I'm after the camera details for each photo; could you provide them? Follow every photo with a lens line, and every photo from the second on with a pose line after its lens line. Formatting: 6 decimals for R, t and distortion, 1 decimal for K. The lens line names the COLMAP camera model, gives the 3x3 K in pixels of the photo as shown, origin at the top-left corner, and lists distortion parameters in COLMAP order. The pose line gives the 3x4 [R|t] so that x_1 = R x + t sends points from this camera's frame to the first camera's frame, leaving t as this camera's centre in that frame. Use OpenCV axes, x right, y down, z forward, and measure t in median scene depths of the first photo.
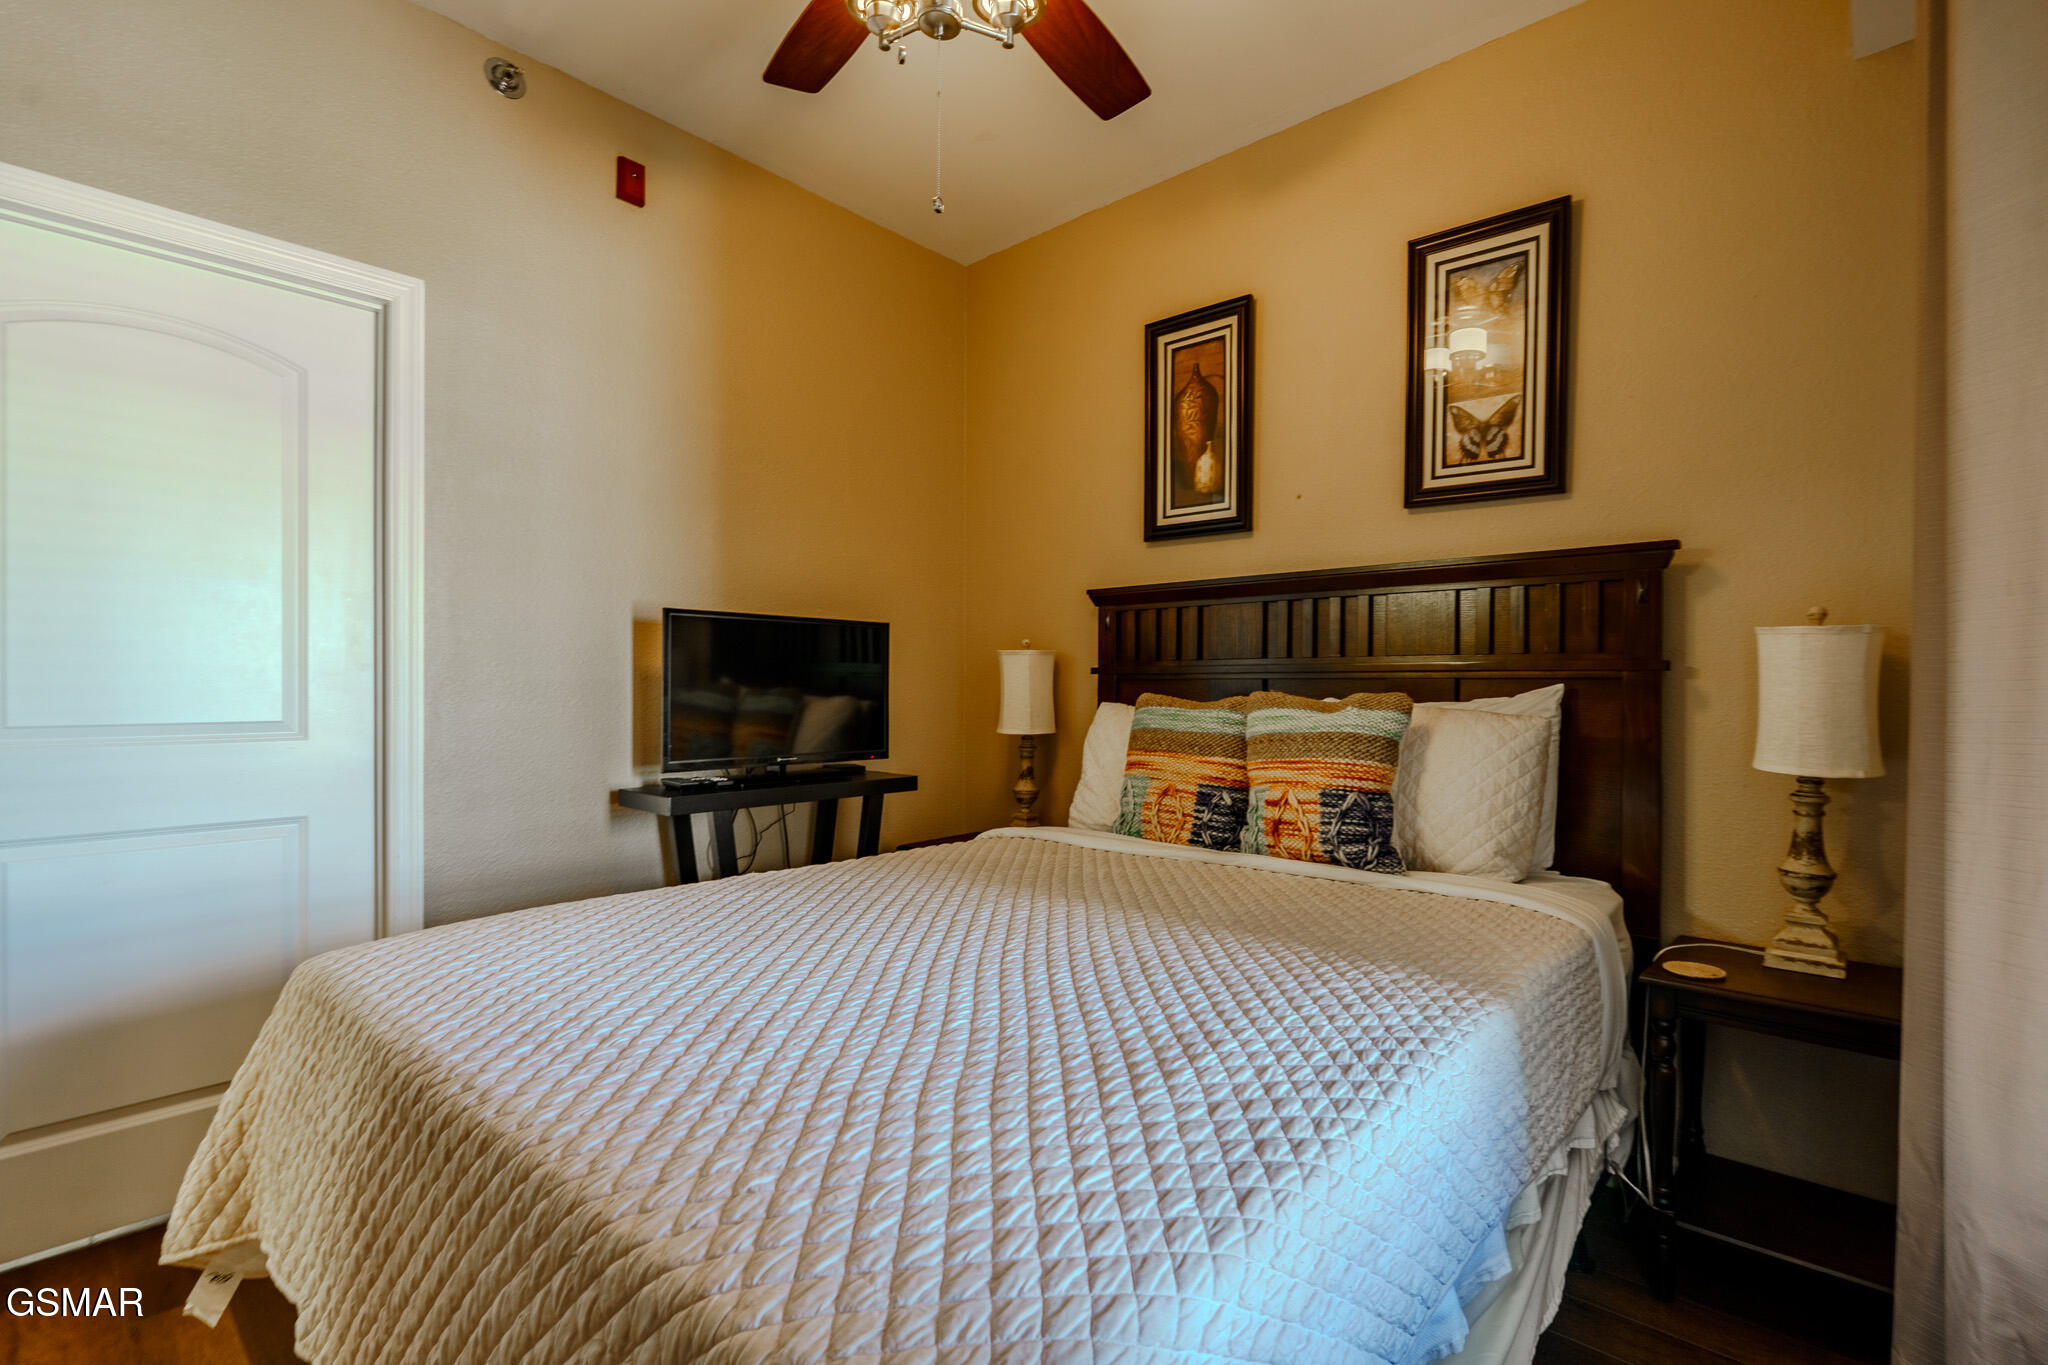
lens RADIAL K [[944.7, 0, 1023.9], [0, 944.7, 676.8], [0, 0, 1]] dist [0.022272, 0.000108]
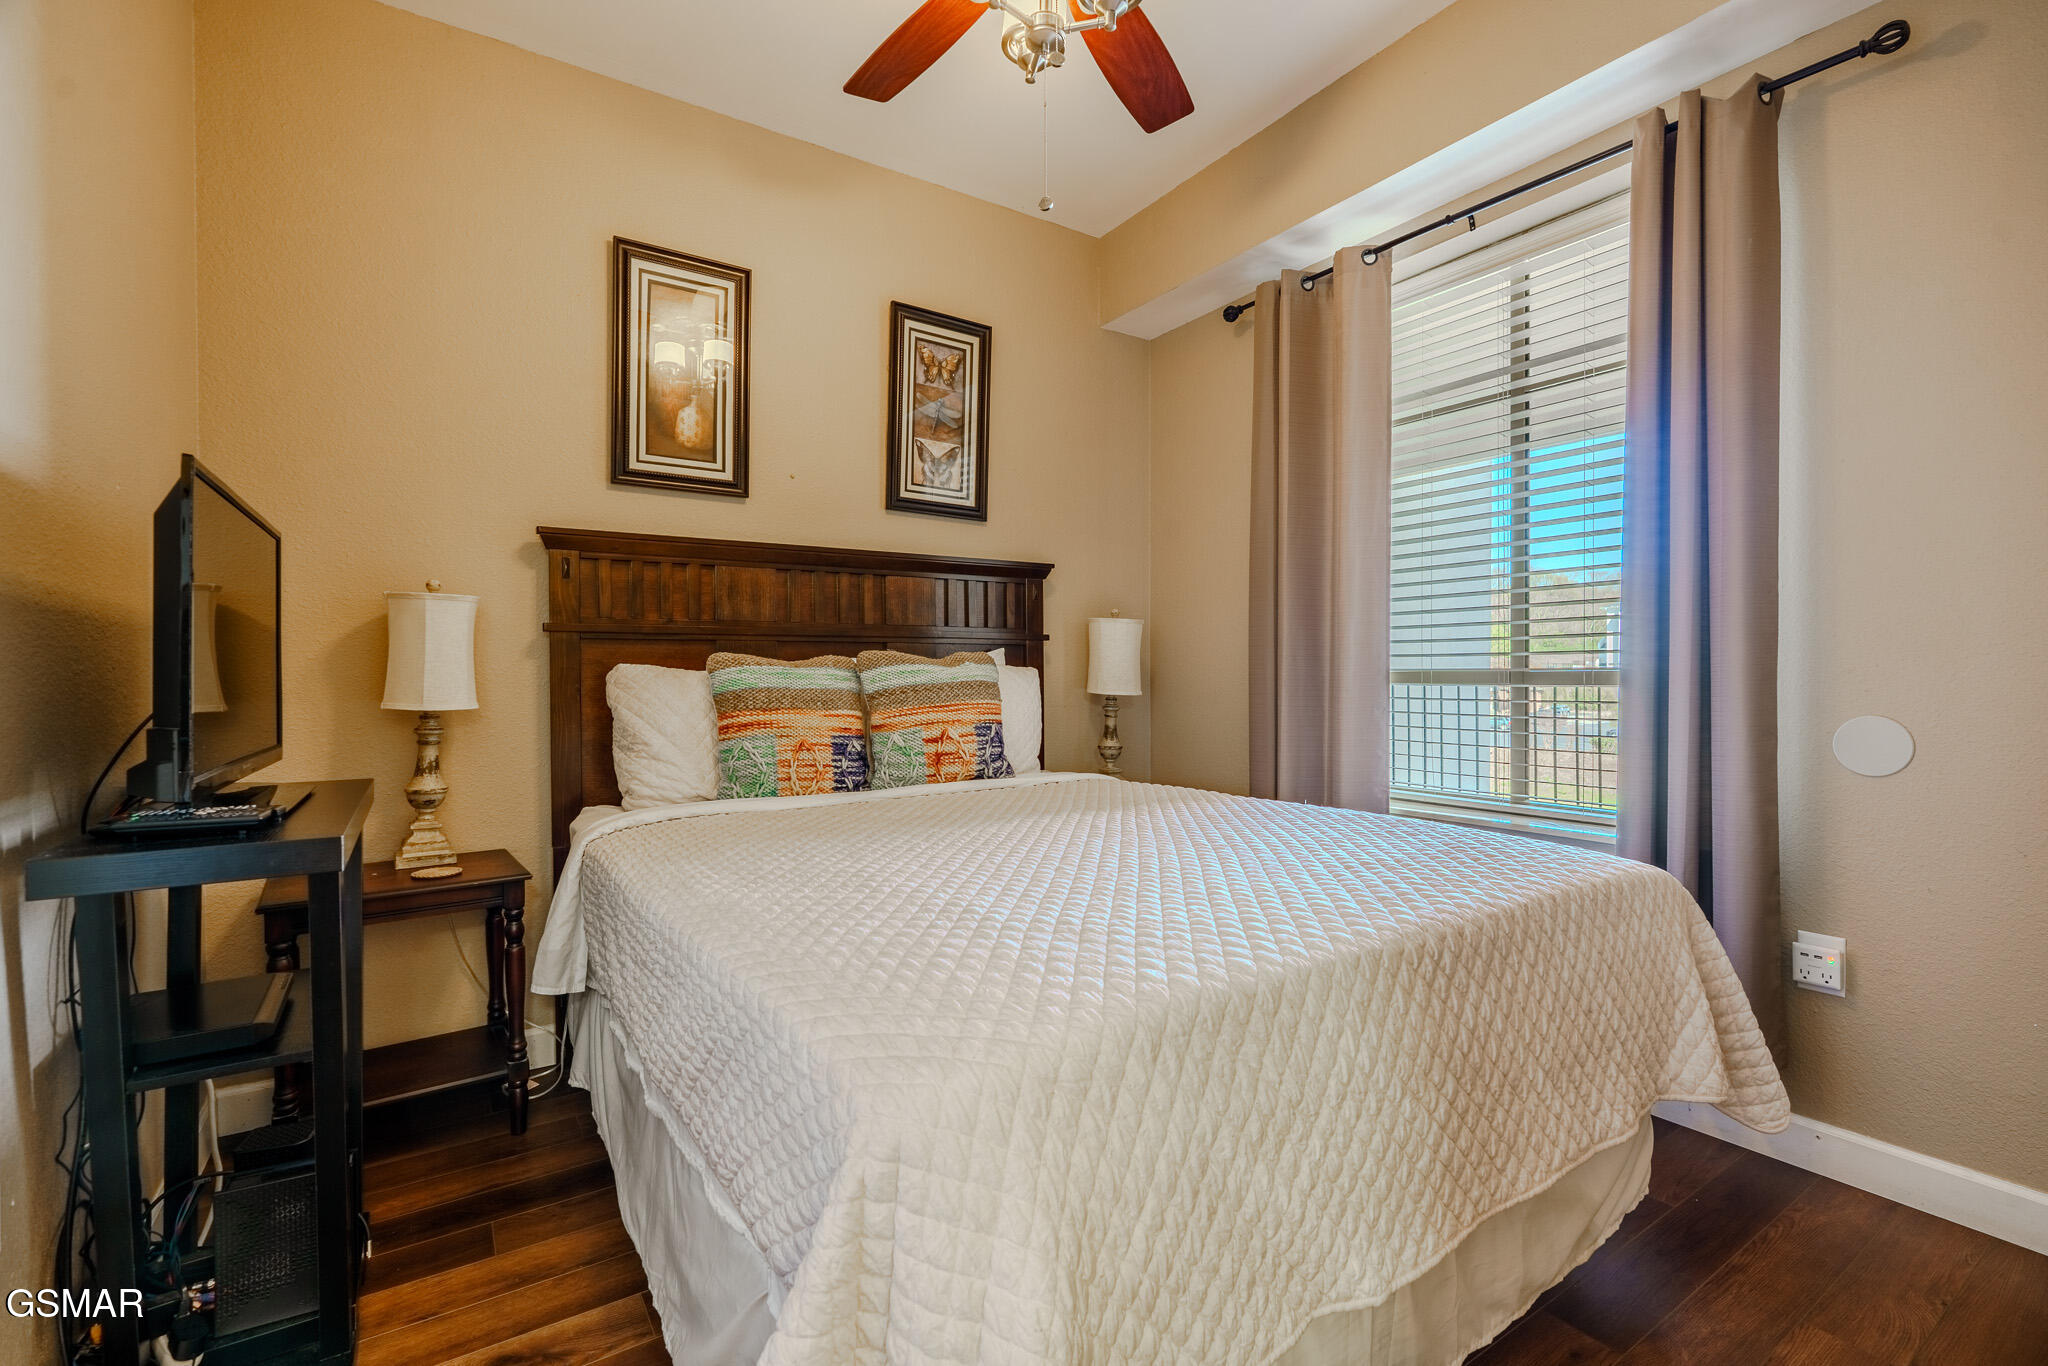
lens RADIAL K [[917.0, 0, 1024.7], [0, 917.0, 694.2], [0, 0, 1]] dist [-0.011966, 0.000256]
pose [[0.255540, -0.028408, 0.966381, -0.779340], [-0.005026, 0.999516, 0.030711, 0.033191], [-0.966785, -0.012705, 0.255273, 0.529549]]
